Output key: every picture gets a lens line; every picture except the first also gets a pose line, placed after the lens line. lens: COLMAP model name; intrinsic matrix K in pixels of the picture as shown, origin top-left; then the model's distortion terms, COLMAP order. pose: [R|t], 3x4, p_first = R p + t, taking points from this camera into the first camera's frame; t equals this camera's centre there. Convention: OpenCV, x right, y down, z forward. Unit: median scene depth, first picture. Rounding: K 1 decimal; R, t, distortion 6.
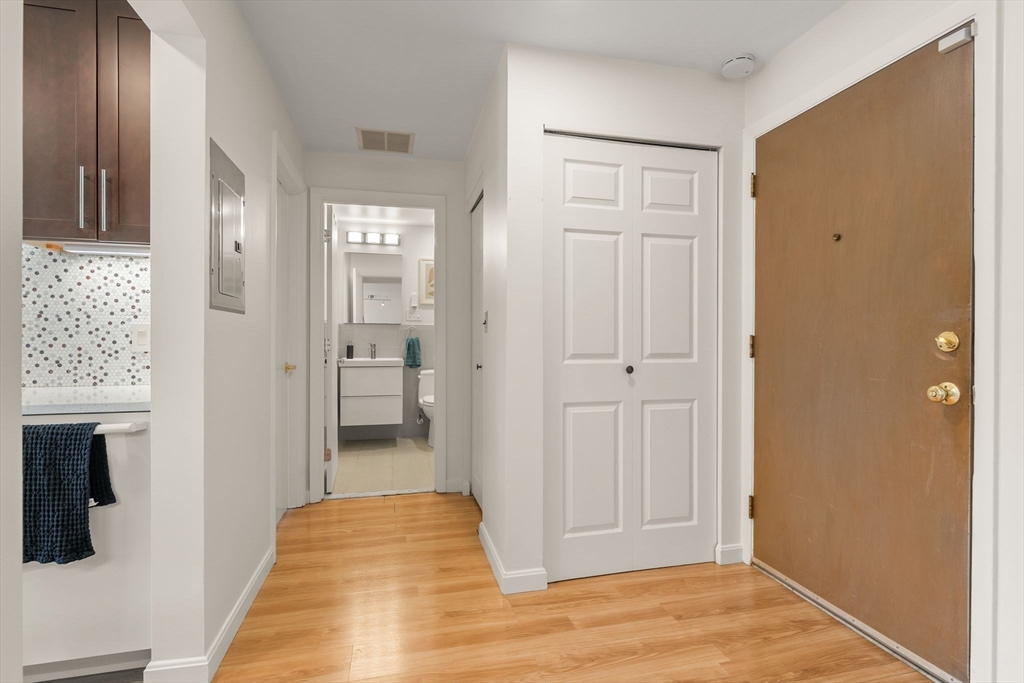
lens RADIAL K [[495.1, 0, 514.9], [0, 495.1, 339.9], [0, 0, 1]] dist [0.000322, -0.000013]
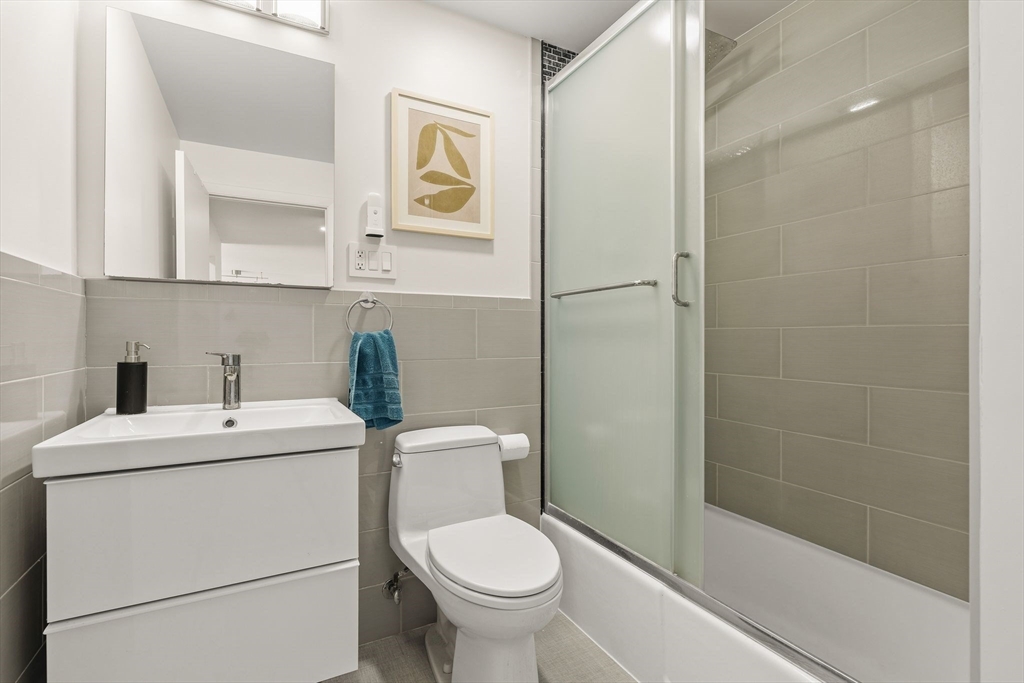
lens RADIAL K [[468.0, 0, 512.0], [0, 468.0, 341.5], [0, 0, 1]] dist [-0.002674, -0.000442]
pose [[0.970235, -0.002564, 0.242154, -0.295102], [-0.001039, 0.999891, 0.014751, -0.004980], [-0.242165, -0.014564, 0.970126, 1.061169]]
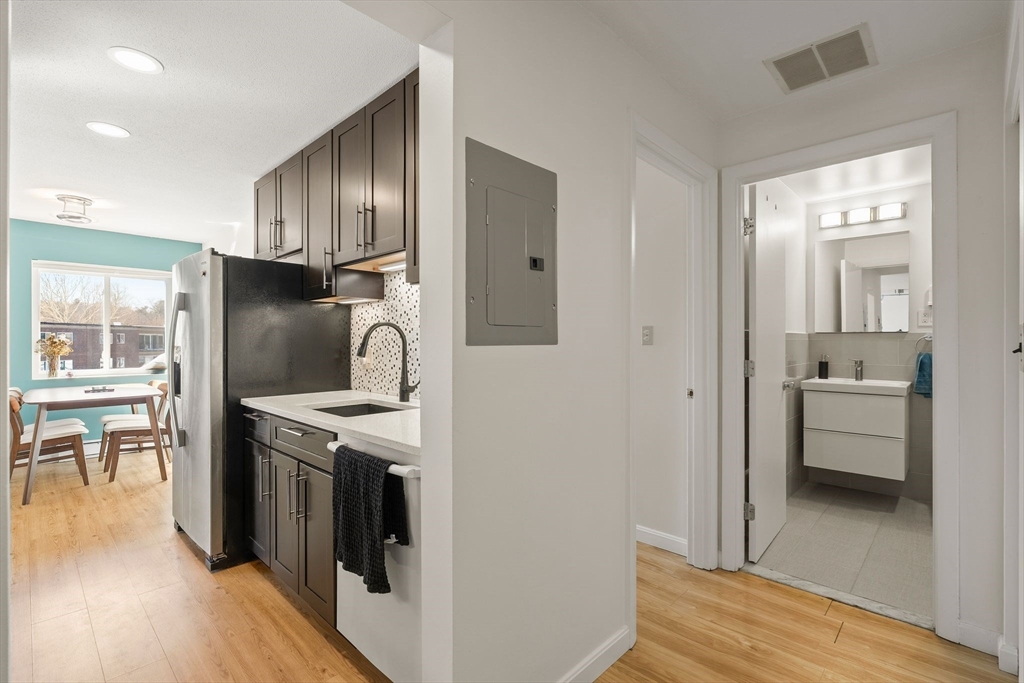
lens RADIAL K [[468.0, 0, 512.0], [0, 468.0, 341.5], [0, 0, 1]] dist [-0.002674, -0.000442]
pose [[0.534036, -0.001951, -0.845460, 0.036672], [0.003340, 0.999994, -0.000198, -0.031830], [0.845455, -0.002717, 0.534039, 0.295867]]
